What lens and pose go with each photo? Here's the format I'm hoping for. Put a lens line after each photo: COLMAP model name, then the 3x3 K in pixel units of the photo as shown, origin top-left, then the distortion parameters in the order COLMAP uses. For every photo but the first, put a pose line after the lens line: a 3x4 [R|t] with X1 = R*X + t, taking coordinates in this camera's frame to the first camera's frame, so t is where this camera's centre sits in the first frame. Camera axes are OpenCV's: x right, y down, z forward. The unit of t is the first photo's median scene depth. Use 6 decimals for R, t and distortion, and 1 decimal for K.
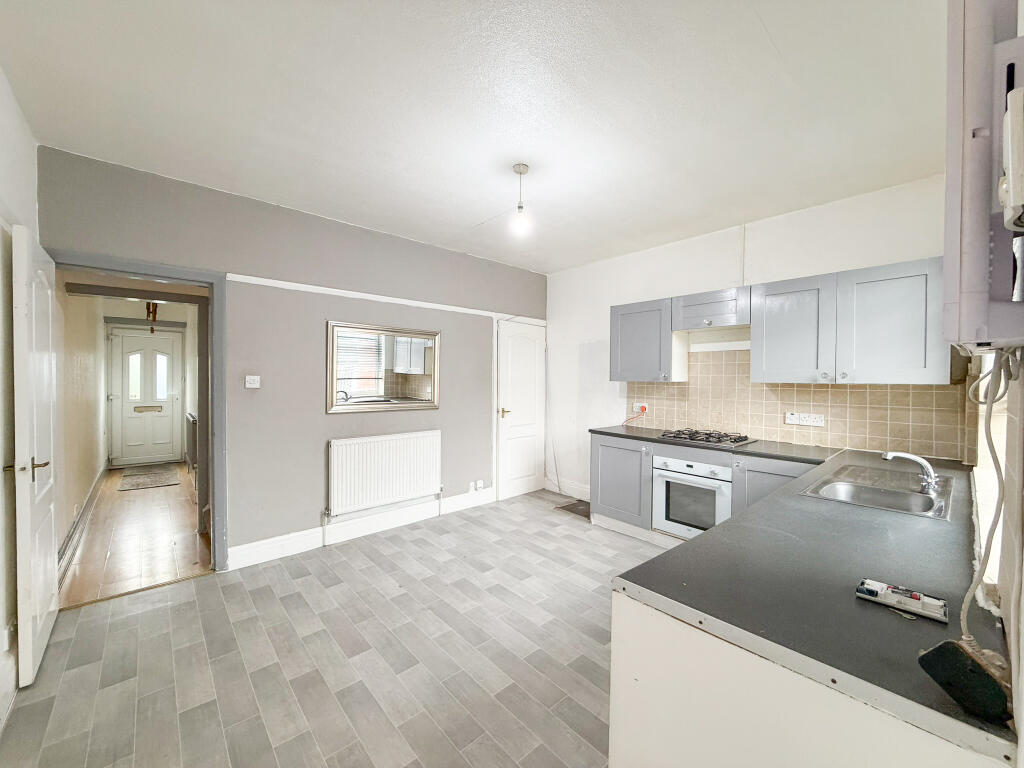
lens RADIAL K [[408.8, 0, 510.1], [0, 408.8, 380.4], [0, 0, 1]] dist [-0.003269, -0.000237]
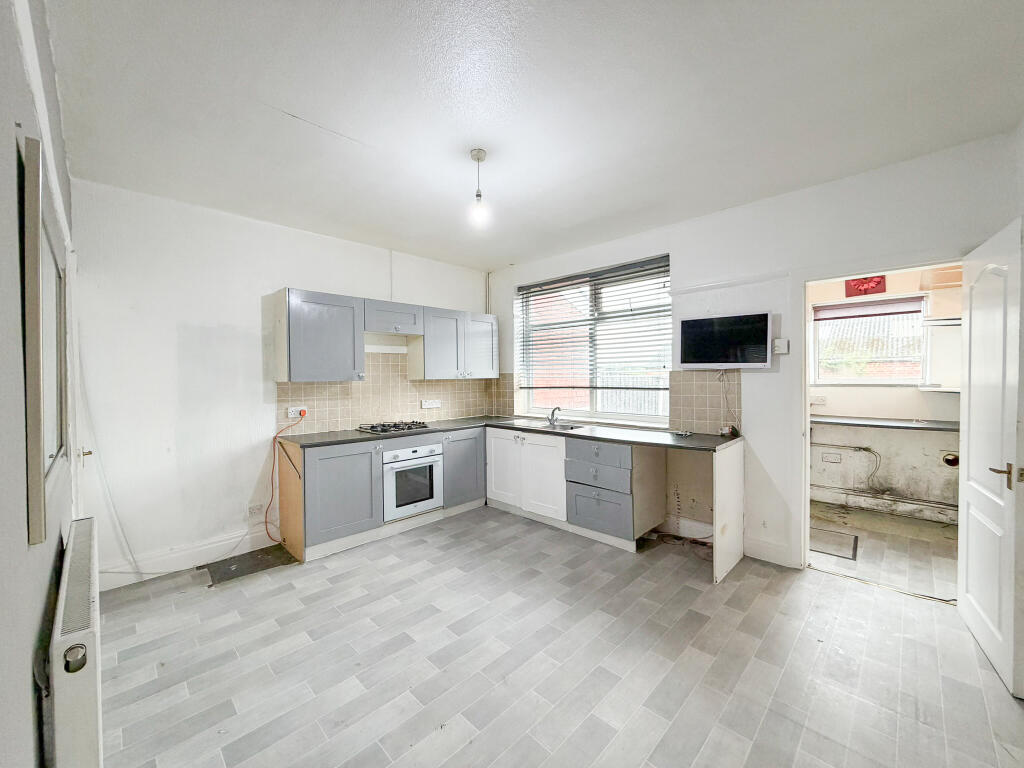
lens RADIAL K [[408.8, 0, 509.8], [0, 408.8, 382.1], [0, 0, 1]] dist [-0.003269, -0.000237]
pose [[-0.070833, -0.022229, 0.997240, -0.705852], [0.014069, 0.999630, 0.023282, -0.012238], [-0.997389, 0.015679, -0.070494, 0.765788]]
